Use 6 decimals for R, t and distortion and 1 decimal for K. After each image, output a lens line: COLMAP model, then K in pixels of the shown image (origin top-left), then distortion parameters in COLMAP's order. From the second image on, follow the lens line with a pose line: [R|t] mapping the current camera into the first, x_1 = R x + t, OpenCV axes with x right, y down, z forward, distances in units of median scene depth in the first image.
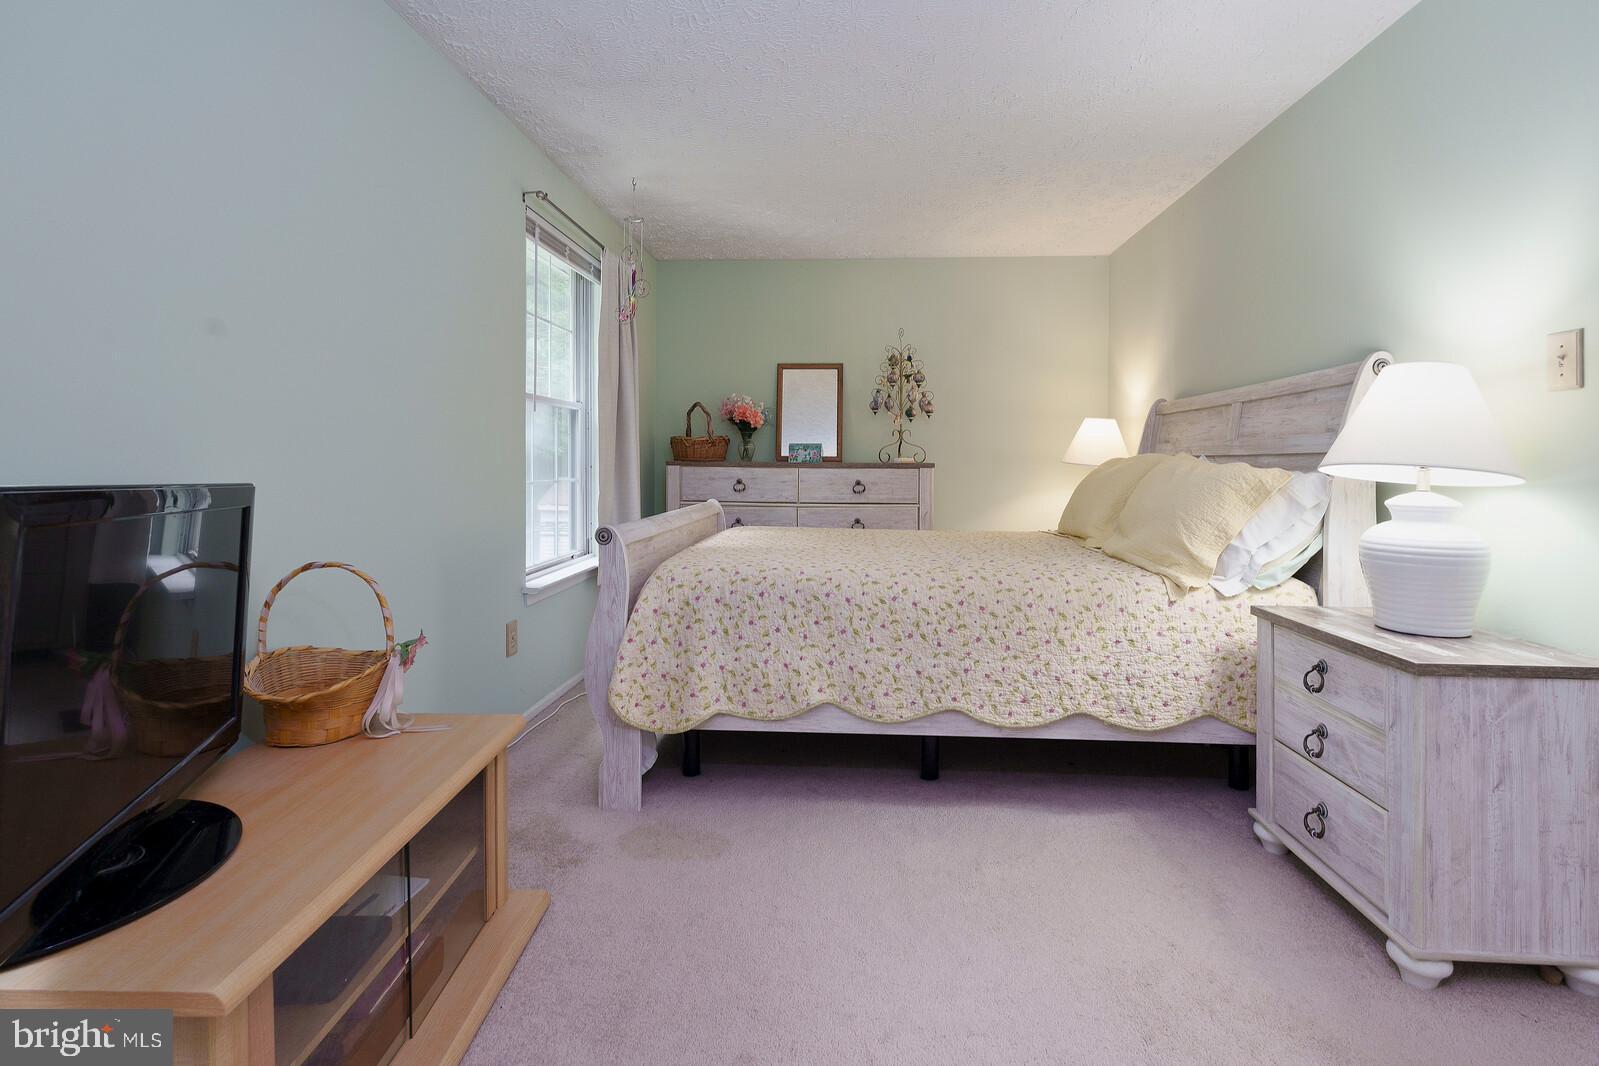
lens RADIAL K [[750.3, 0, 824.4], [0, 750.3, 465.6], [0, 0, 1]] dist [-0.002095, -0.000386]
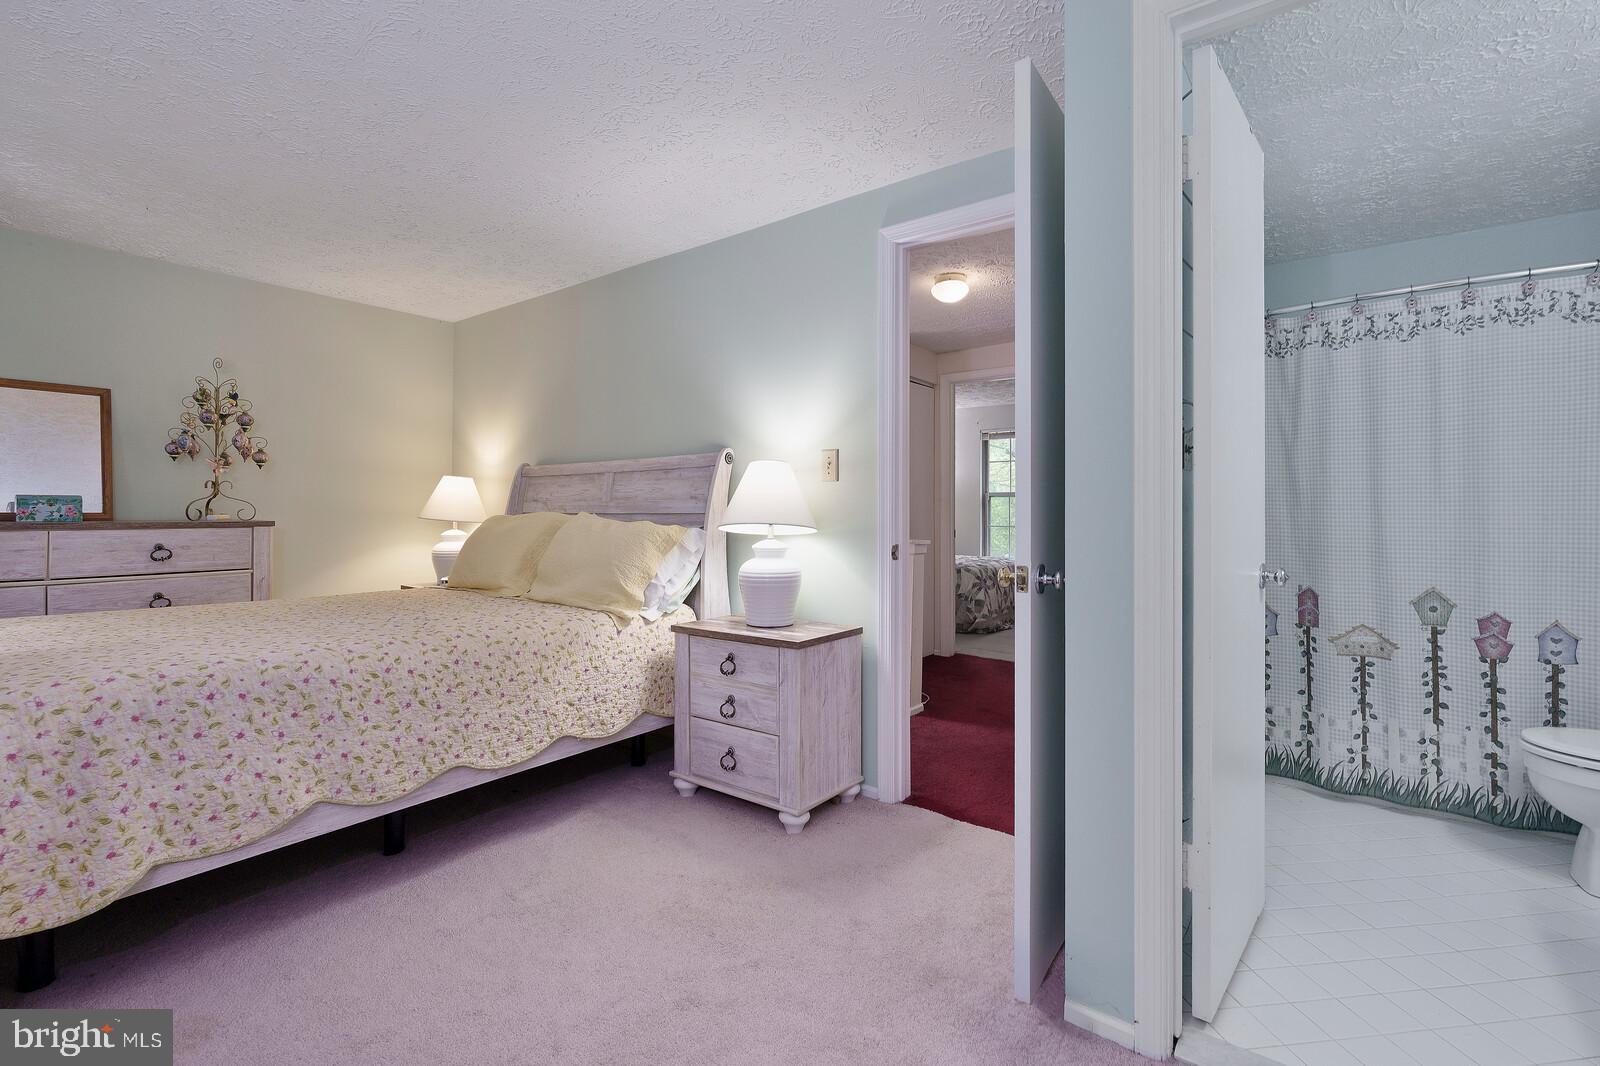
lens RADIAL K [[697.7, 0, 807.3], [0, 697.7, 516.2], [0, 0, 1]] dist [-0.006238, 0.000888]
pose [[0.558943, -0.008529, 0.829162, -0.345492], [0.005319, 0.999963, 0.006701, -0.020990], [-0.829189, 0.000665, 0.558968, 0.069502]]
